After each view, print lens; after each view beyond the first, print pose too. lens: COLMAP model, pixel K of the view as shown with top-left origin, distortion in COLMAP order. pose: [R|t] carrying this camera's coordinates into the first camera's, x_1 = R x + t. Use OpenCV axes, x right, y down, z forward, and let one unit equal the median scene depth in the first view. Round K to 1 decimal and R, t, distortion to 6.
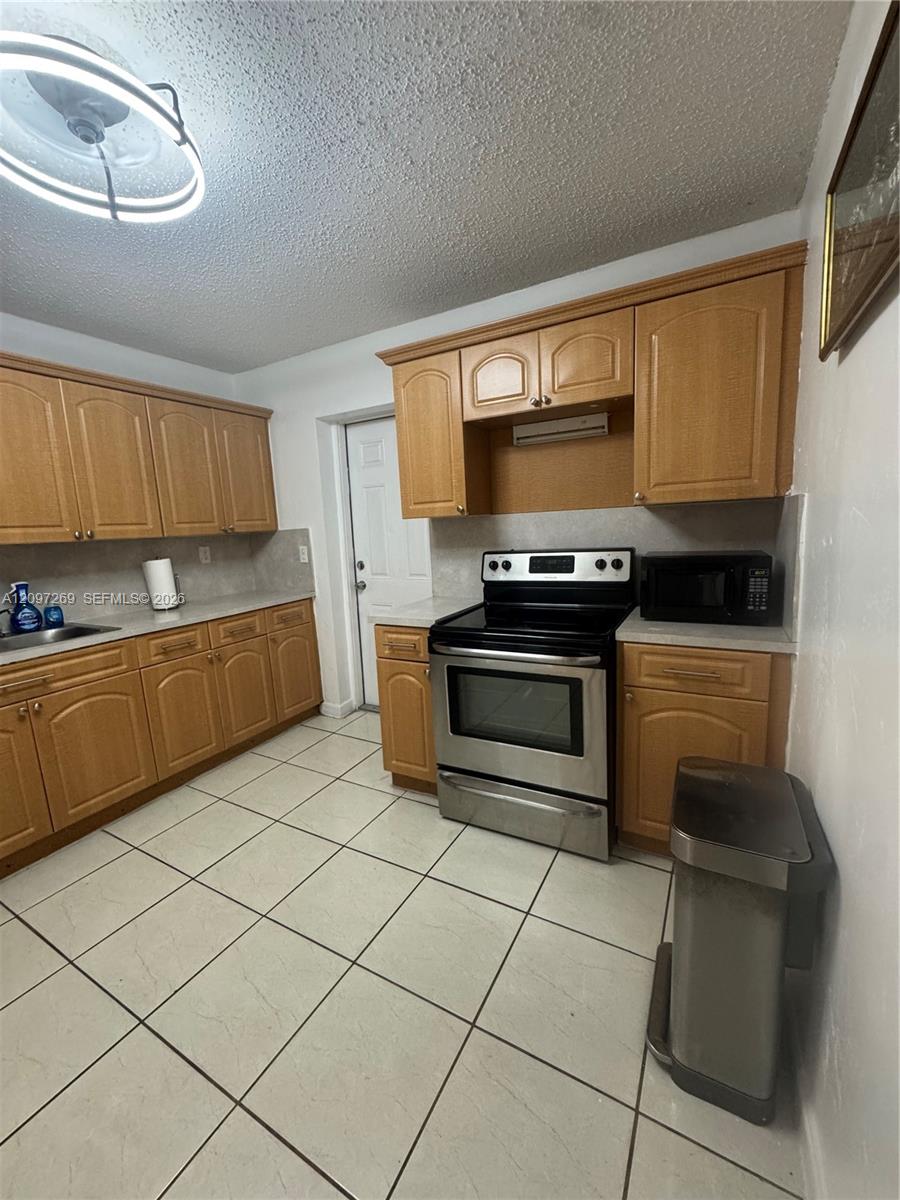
lens RADIAL K [[478.6, 0, 452.8], [0, 478.6, 601.3], [0, 0, 1]] dist [-0.006484, 0.000145]
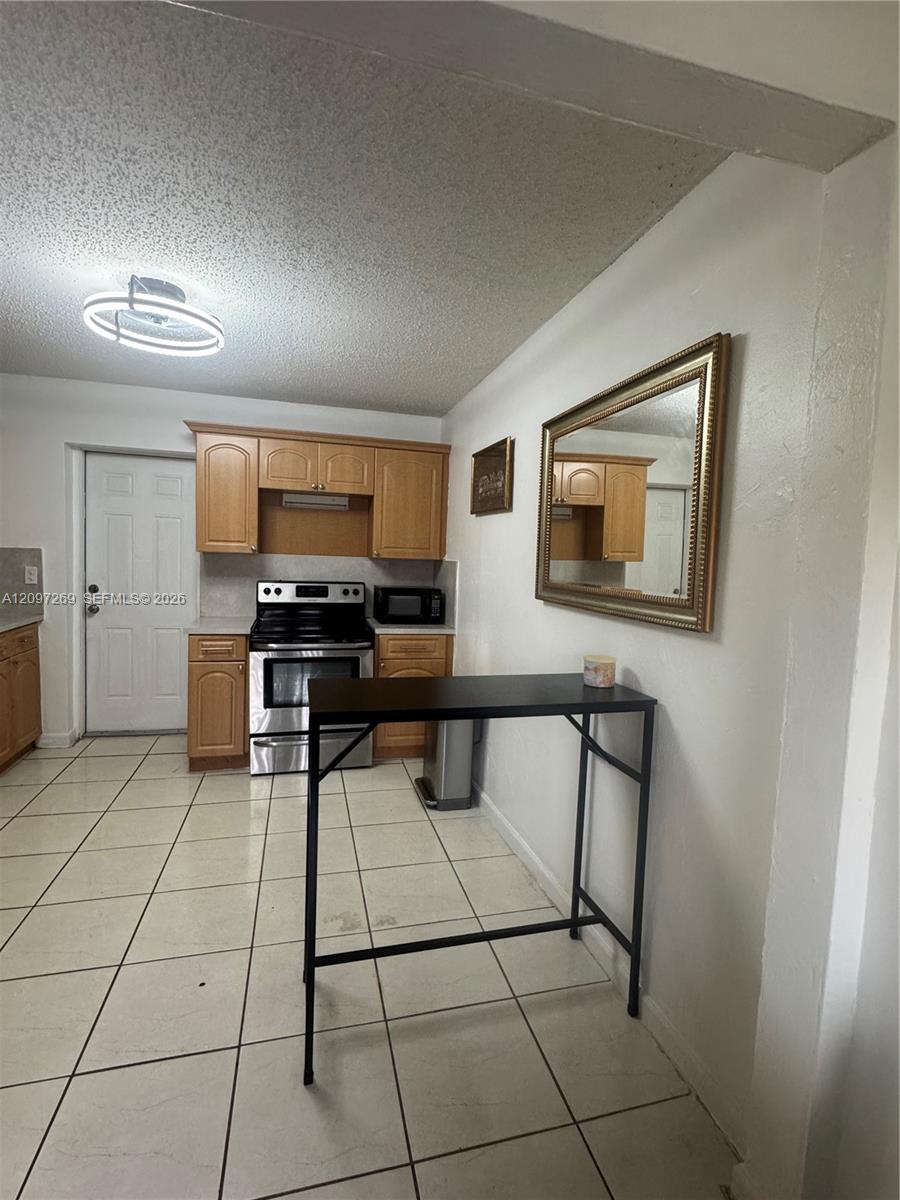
lens RADIAL K [[567.6, 0, 450.0], [0, 567.6, 600.0], [0, 0, 1]] dist [-0.002546, 0.000366]
pose [[0.715012, 0.020816, 0.698802, -0.719315], [0.038995, 0.996813, -0.069593, 0.088002], [-0.698024, 0.077009, 0.711922, -0.539499]]
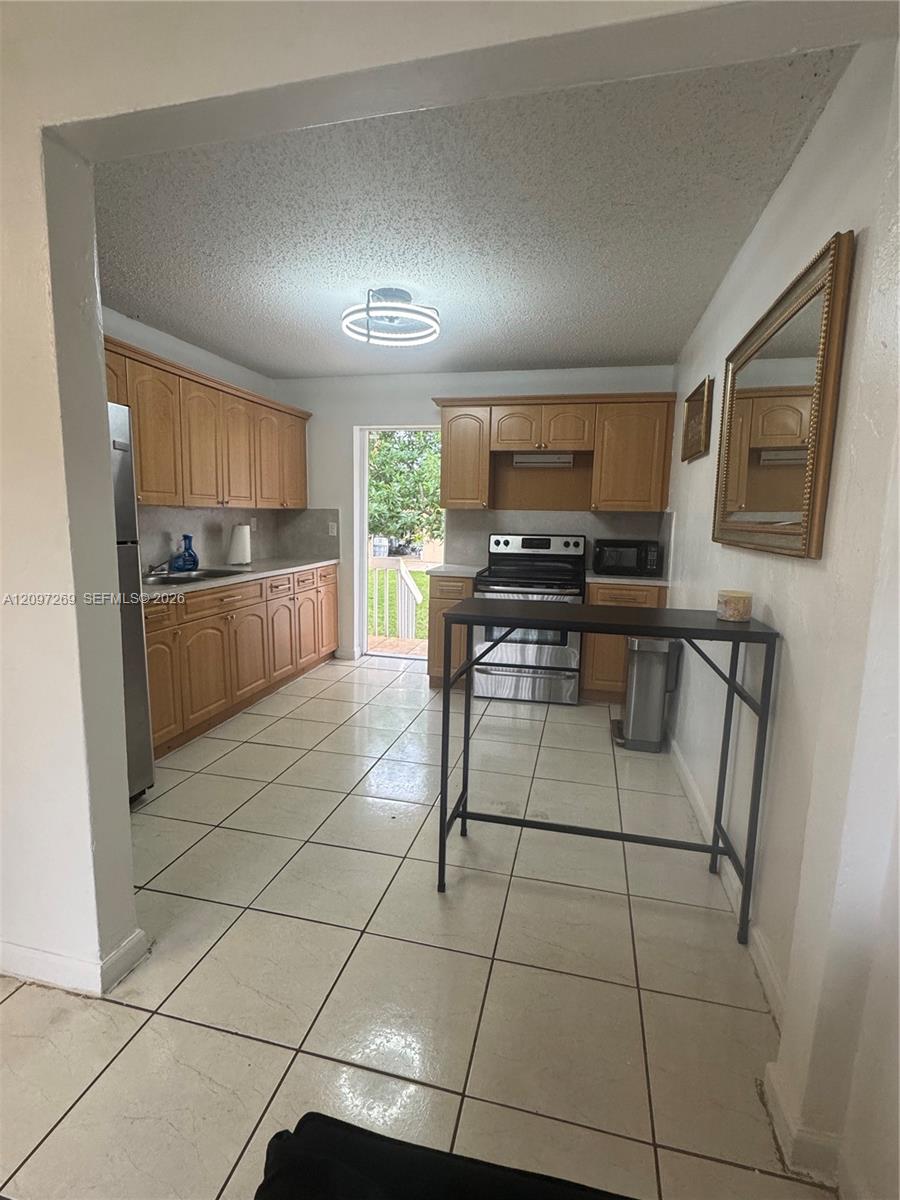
lens RADIAL K [[567.6, 0, 450.0], [0, 567.6, 600.0], [0, 0, 1]] dist [-0.002546, 0.000366]
pose [[0.960523, 0.028254, 0.276763, -0.607226], [-0.024169, 0.999543, -0.018162, 0.158245], [-0.277150, 0.010756, 0.960766, -0.767786]]
